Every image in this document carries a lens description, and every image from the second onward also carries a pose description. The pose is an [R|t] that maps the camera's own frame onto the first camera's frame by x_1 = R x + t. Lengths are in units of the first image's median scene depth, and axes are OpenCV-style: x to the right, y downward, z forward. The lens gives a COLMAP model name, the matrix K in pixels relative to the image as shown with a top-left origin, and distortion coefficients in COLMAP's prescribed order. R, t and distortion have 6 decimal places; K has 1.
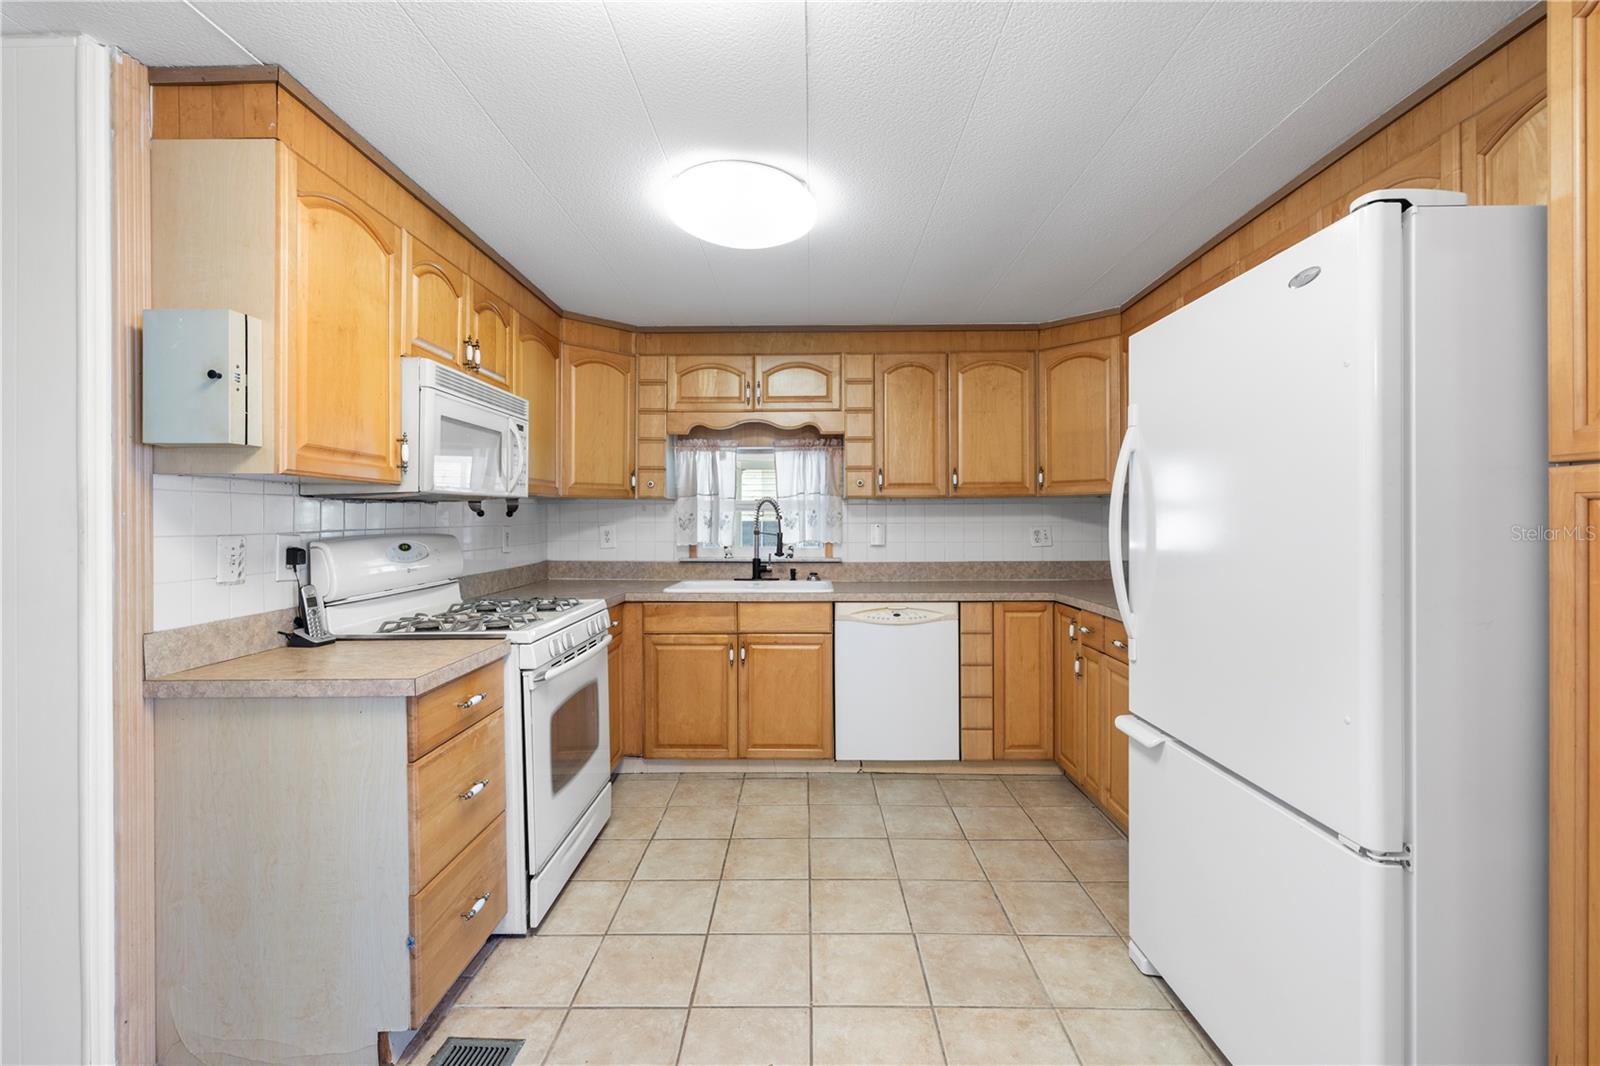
lens RADIAL K [[679.6, 0, 790.1], [0, 679.6, 524.1], [0, 0, 1]] dist [-0.000956, 0.000755]
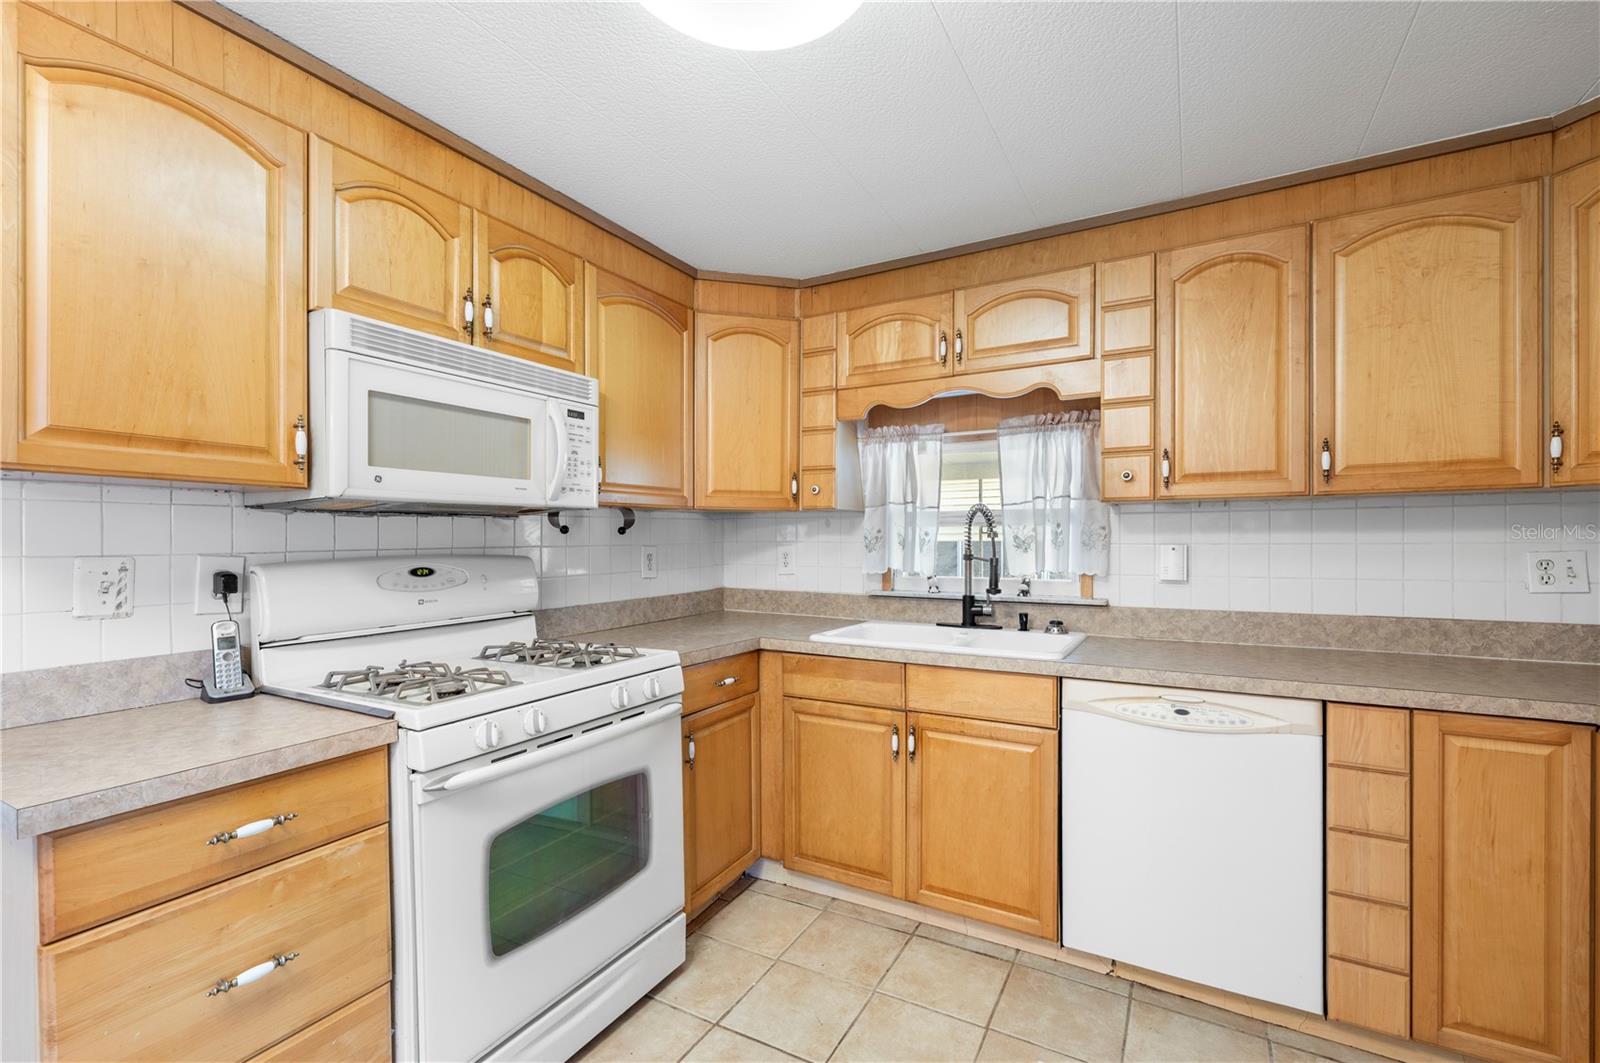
lens RADIAL K [[679.6, 0, 801.6], [0, 679.6, 546.7], [0, 0, 1]] dist [-0.000956, 0.000755]
pose [[0.882425, 0.004967, -0.470427, 0.142652], [-0.003301, 0.999985, 0.004366, -0.000386], [0.470442, -0.002300, 0.882428, 0.373102]]
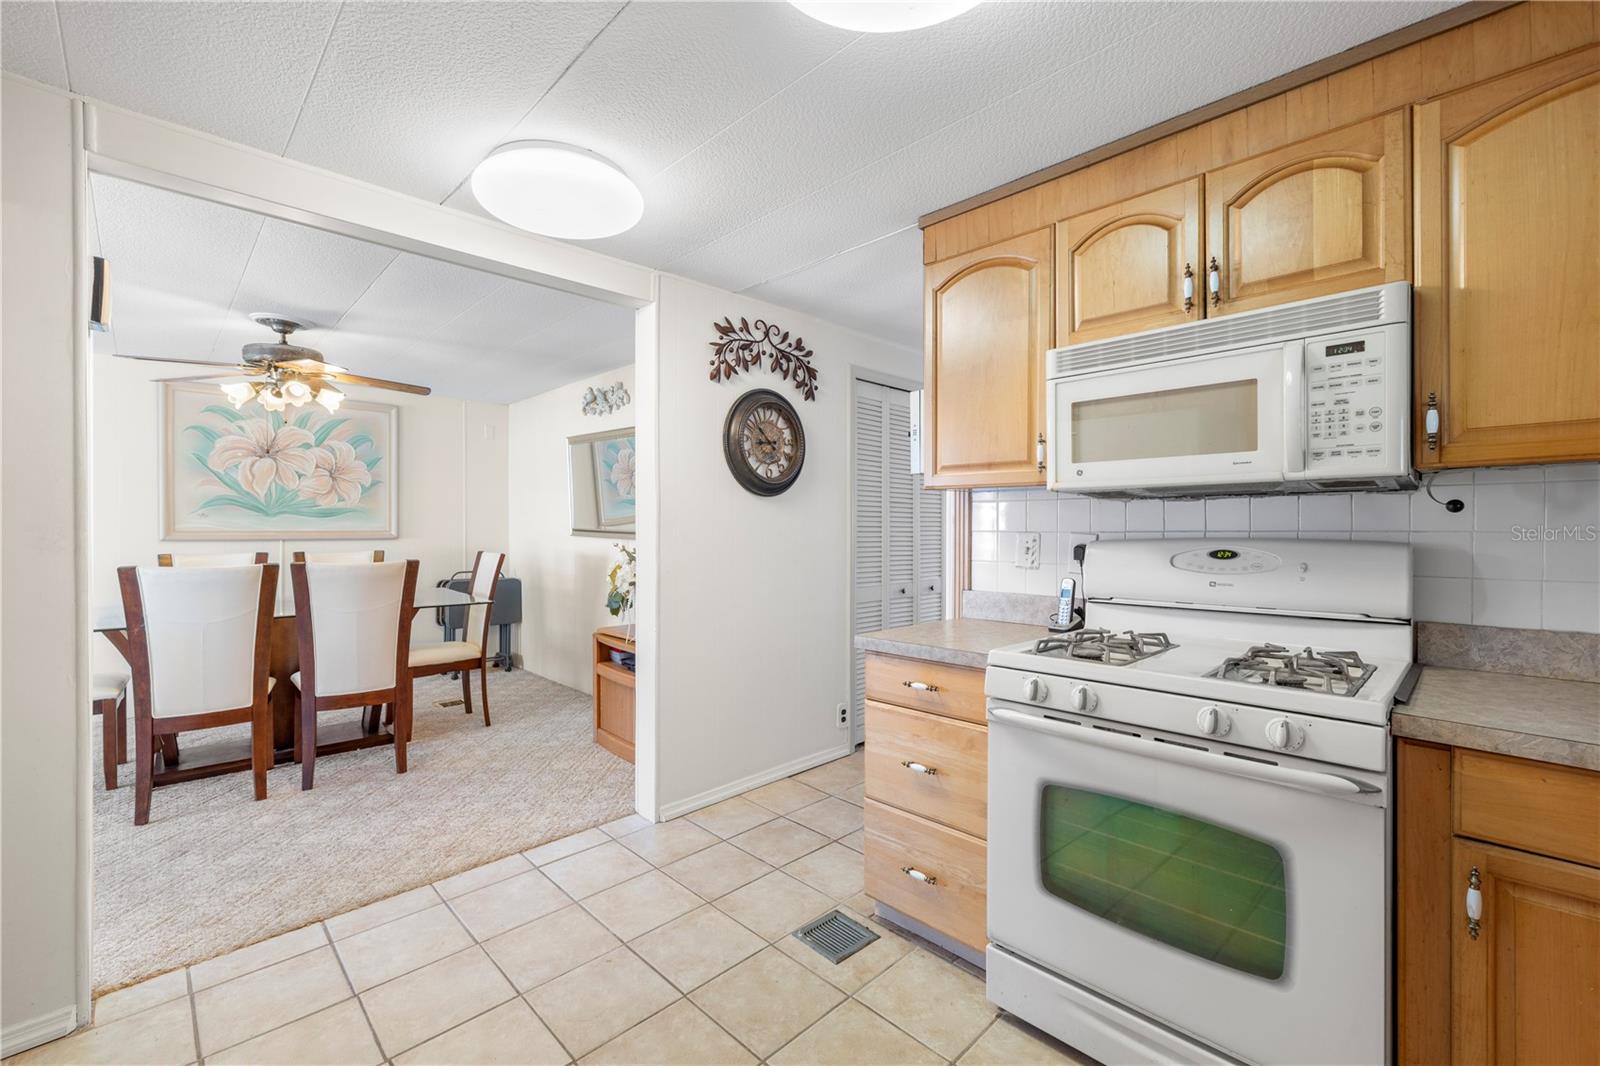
lens RADIAL K [[679.6, 0, 795.9], [0, 679.6, 527.6], [0, 0, 1]] dist [-0.000956, 0.000755]
pose [[-0.695747, 0.006119, -0.718261, 0.245819], [-0.002707, 0.999934, 0.011141, -0.003240], [0.718282, 0.009696, -0.695685, 0.871234]]
